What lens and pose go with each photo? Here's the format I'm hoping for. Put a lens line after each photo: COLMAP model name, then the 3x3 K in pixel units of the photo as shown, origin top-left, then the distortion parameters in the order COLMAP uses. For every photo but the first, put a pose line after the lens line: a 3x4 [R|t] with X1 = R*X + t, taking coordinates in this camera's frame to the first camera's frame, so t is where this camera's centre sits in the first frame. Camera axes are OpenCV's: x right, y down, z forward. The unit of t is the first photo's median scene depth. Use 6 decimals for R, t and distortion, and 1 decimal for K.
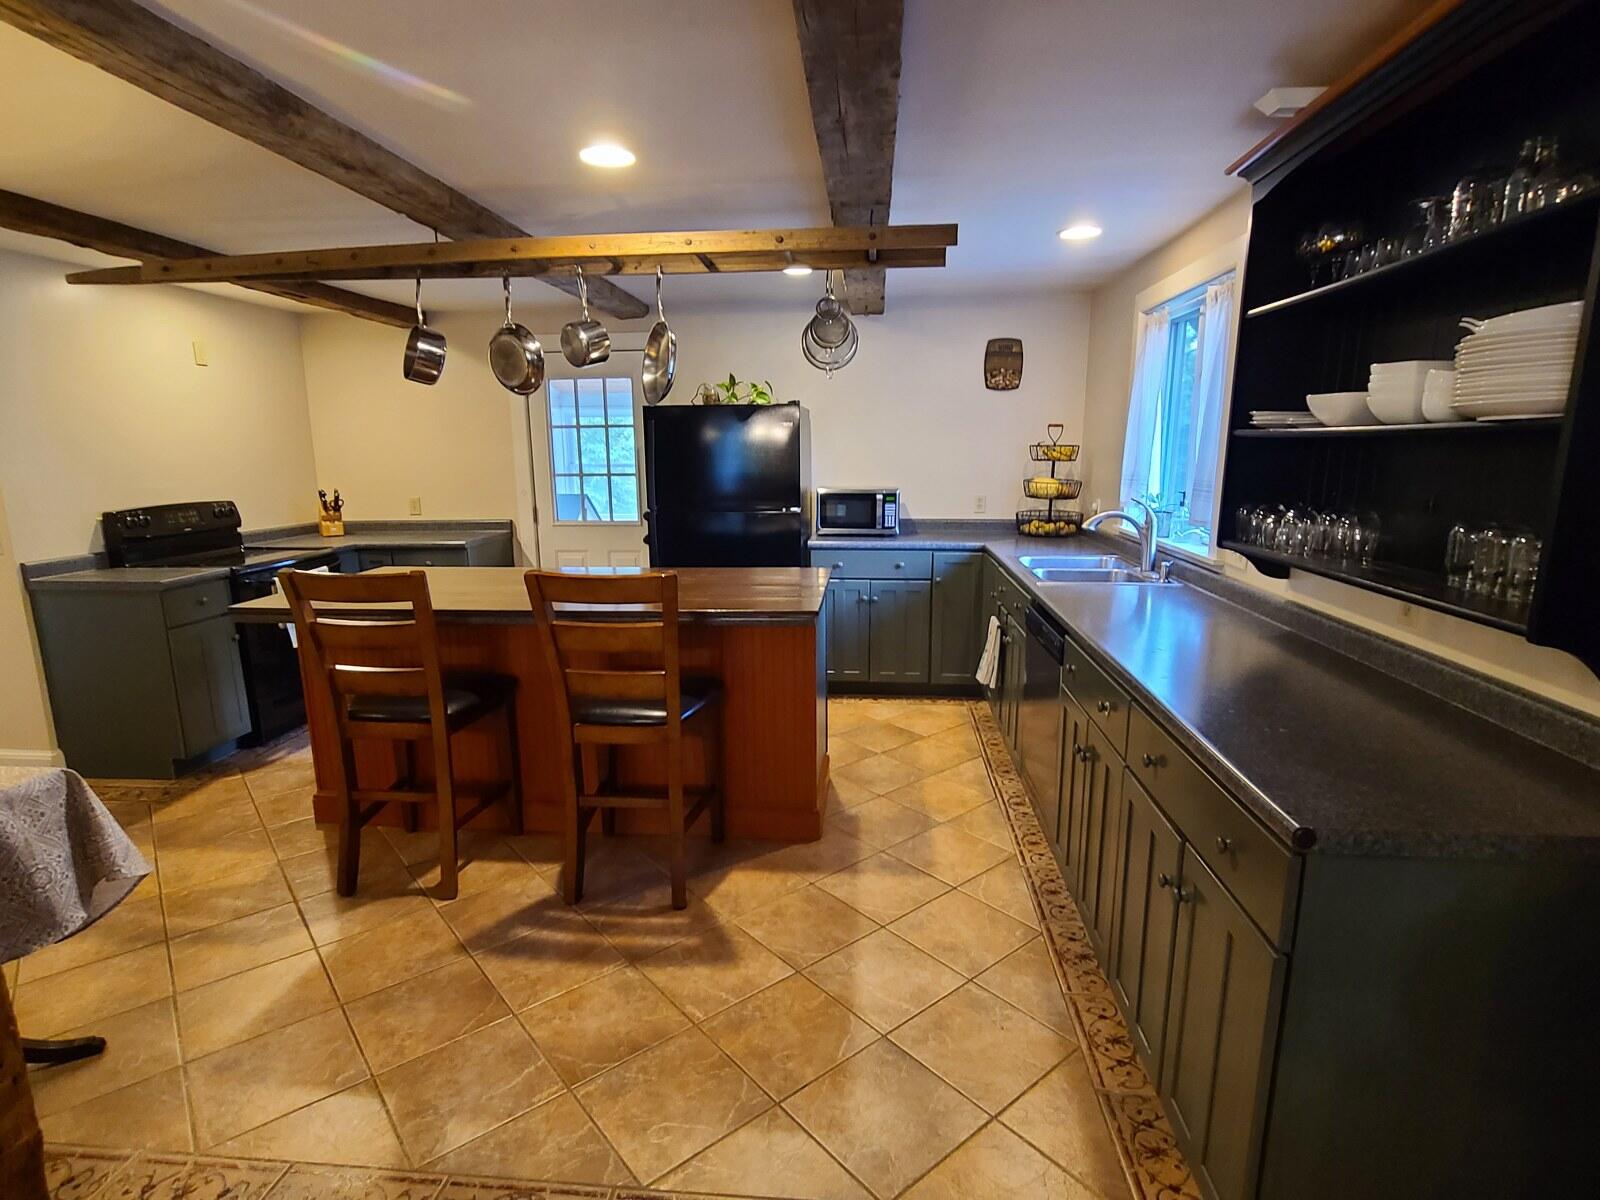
lens RADIAL K [[790.4, 0, 800.0], [0, 790.4, 600.0], [0, 0, 1]] dist [0.000753, -0.001621]
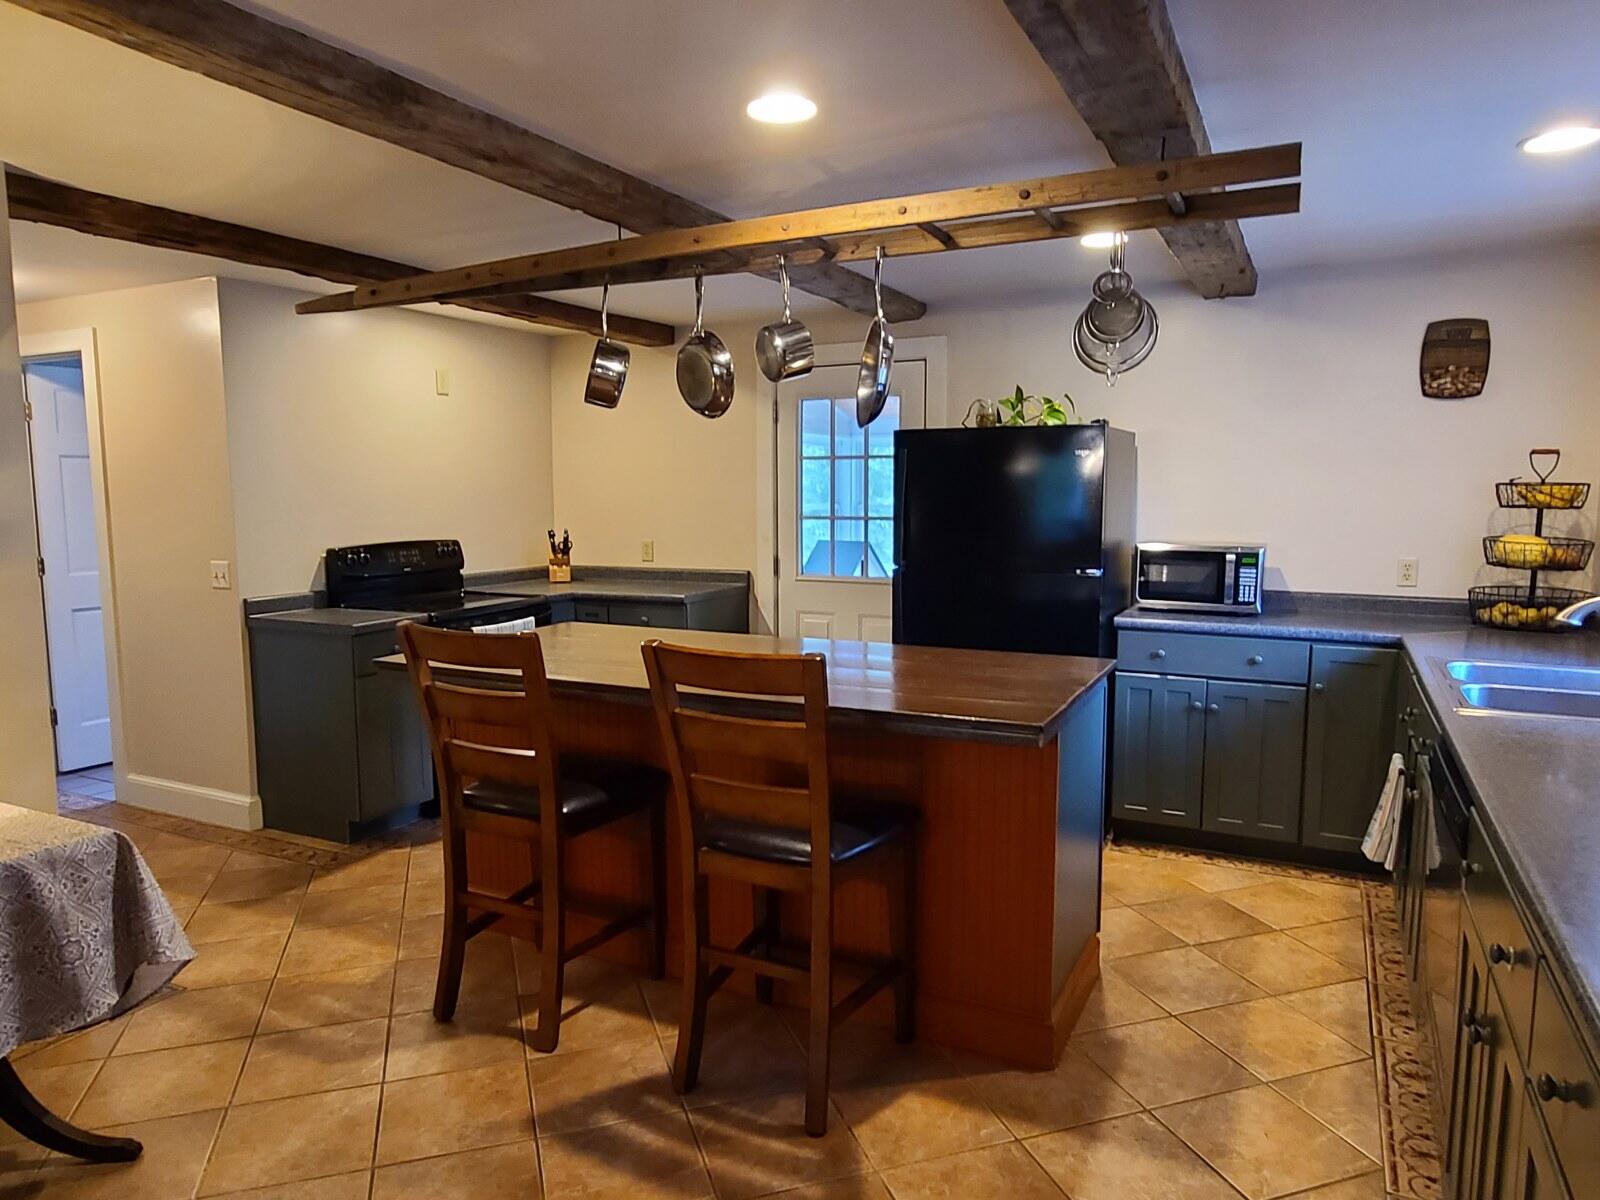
lens RADIAL K [[1008.8, 0, 800.0], [0, 1008.8, 600.0], [0, 0, 1]] dist [0.002069, -0.003655]
pose [[0.931242, 0.045837, -0.361507, 0.113009], [-0.073285, 0.995346, -0.062578, -0.019876], [0.356956, 0.084768, 0.930267, 0.102258]]
